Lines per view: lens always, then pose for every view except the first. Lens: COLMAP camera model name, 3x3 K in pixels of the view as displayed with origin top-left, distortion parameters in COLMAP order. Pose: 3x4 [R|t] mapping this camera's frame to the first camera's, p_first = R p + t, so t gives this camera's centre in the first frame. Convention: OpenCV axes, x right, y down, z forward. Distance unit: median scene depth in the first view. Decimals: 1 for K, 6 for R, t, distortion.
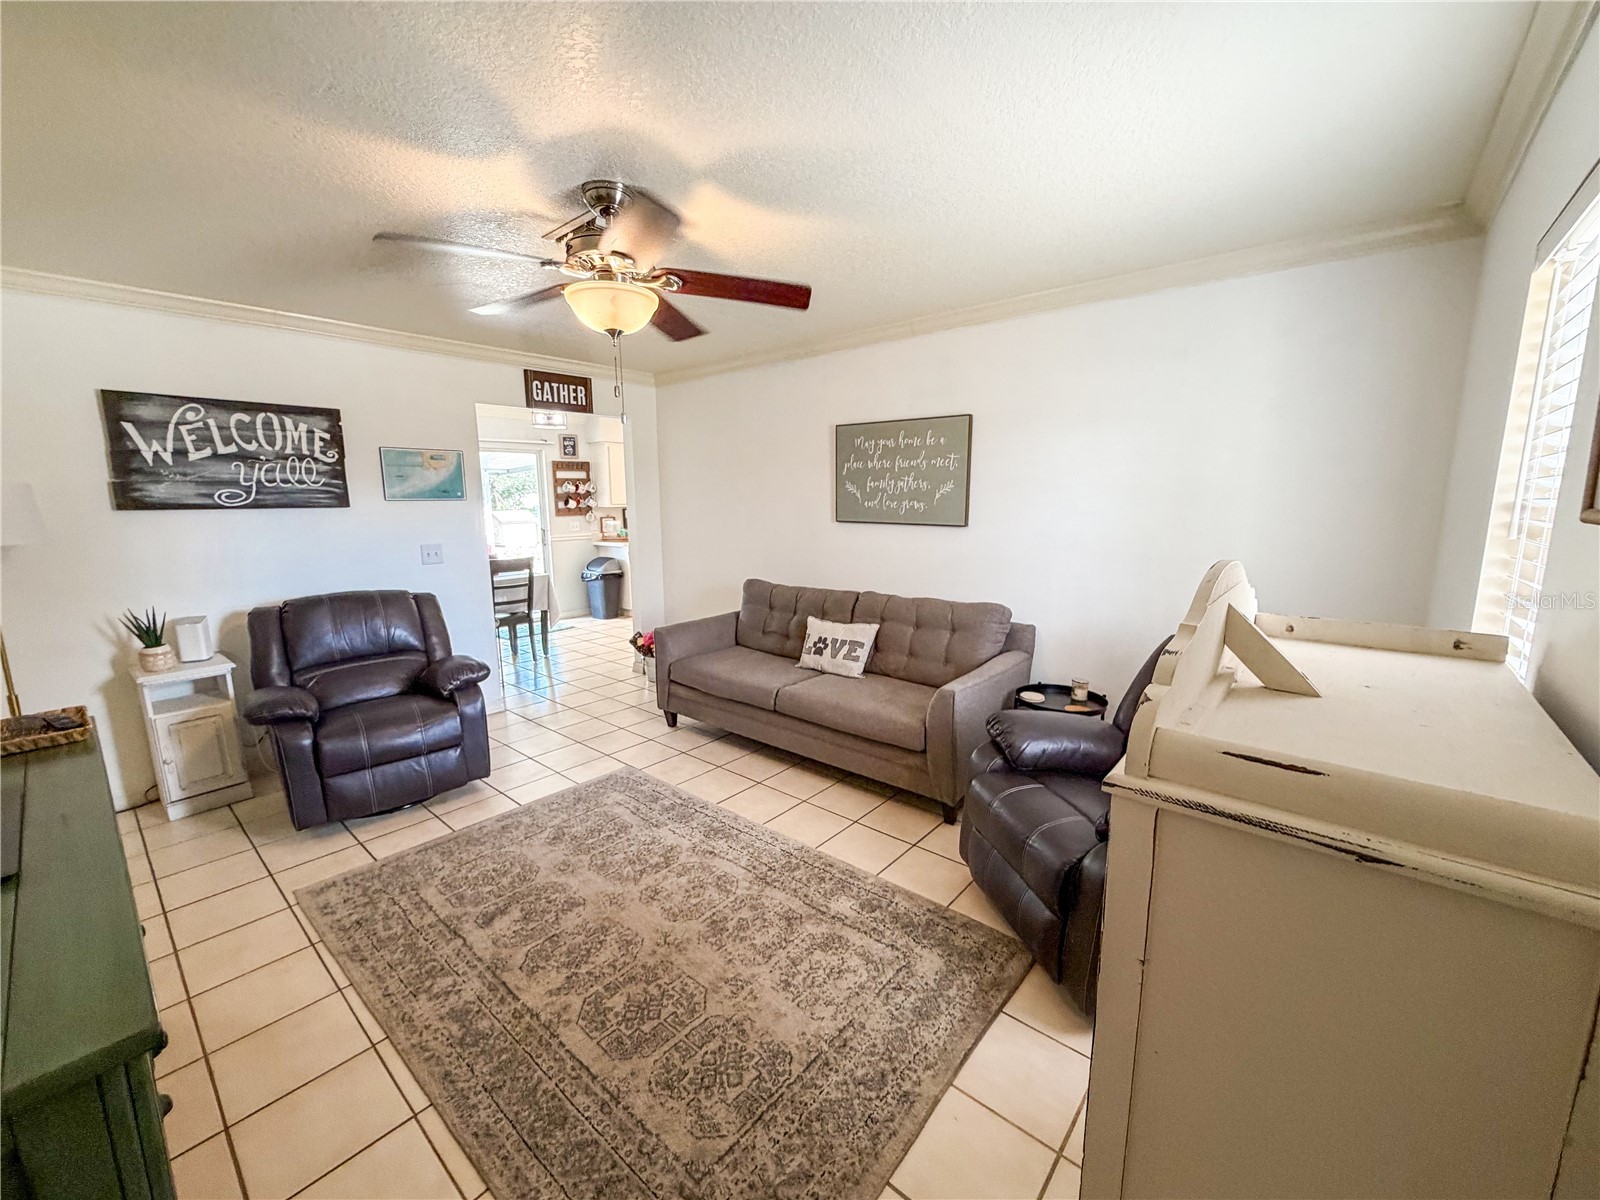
lens RADIAL K [[640.2, 0, 798.2], [0, 640.2, 601.4], [0, 0, 1]] dist [-0.000860, -0.000325]
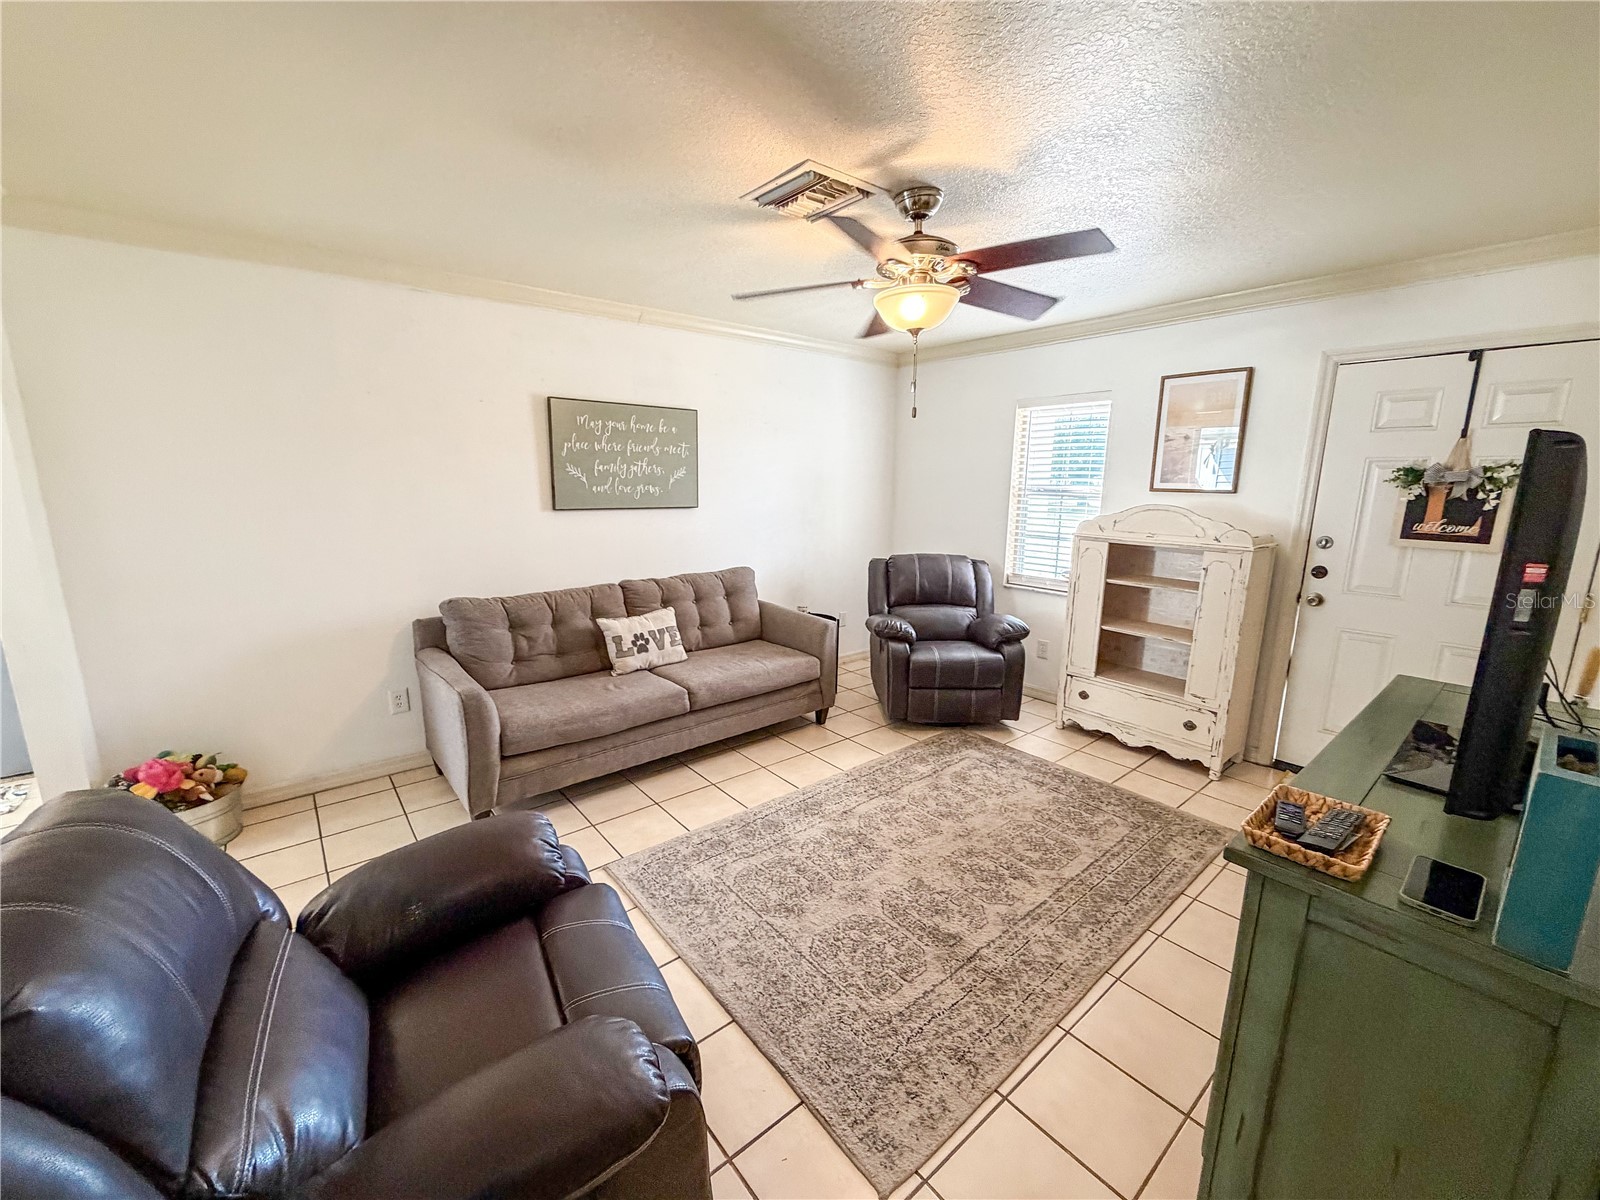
lens RADIAL K [[640.2, 0, 798.2], [0, 640.2, 601.4], [0, 0, 1]] dist [-0.000860, -0.000325]
pose [[0.171569, -0.184615, 0.967720, -1.012808], [0.152080, 0.975474, 0.159131, -0.127431], [-0.973363, 0.119869, 0.195437, 0.732235]]
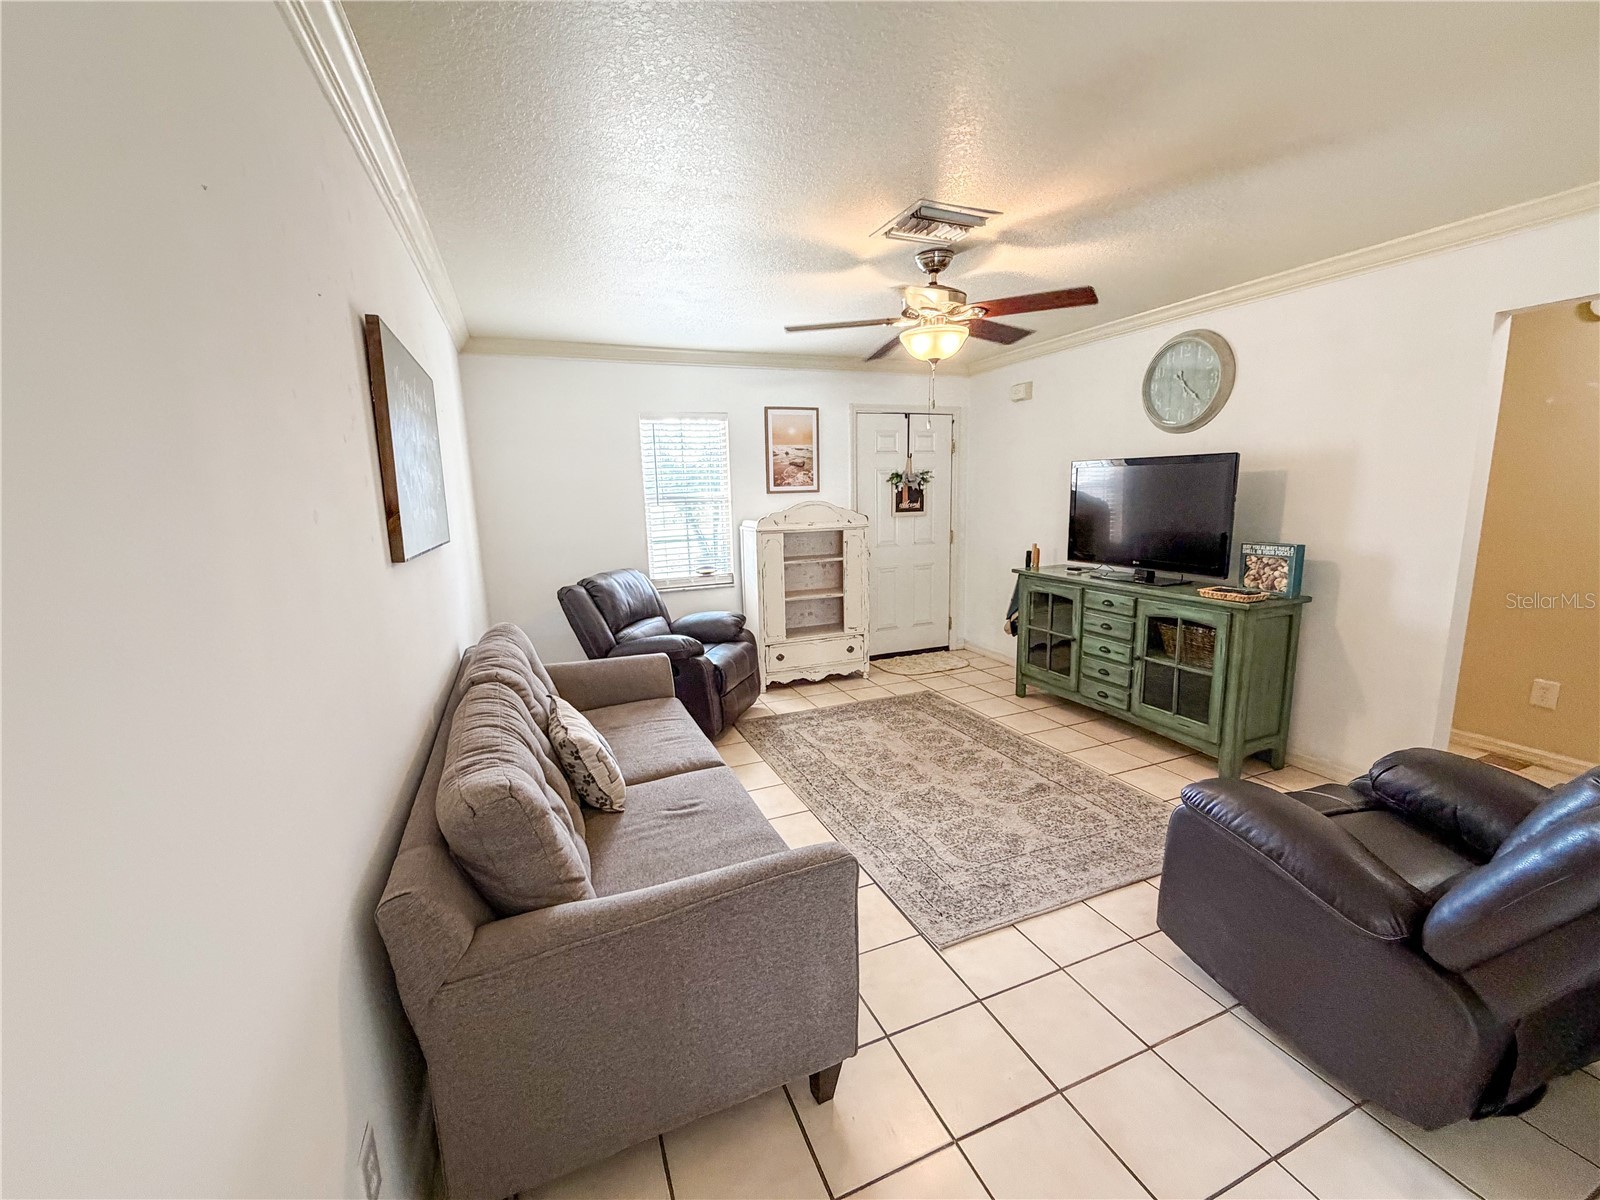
lens RADIAL K [[640.2, 0, 798.2], [0, 640.2, 601.4], [0, 0, 1]] dist [-0.000860, -0.000325]
pose [[-0.889919, -0.052517, 0.453086, -0.470875], [0.103683, 0.944053, 0.313072, -0.277184], [-0.444179, 0.325586, -0.834685, 1.699772]]
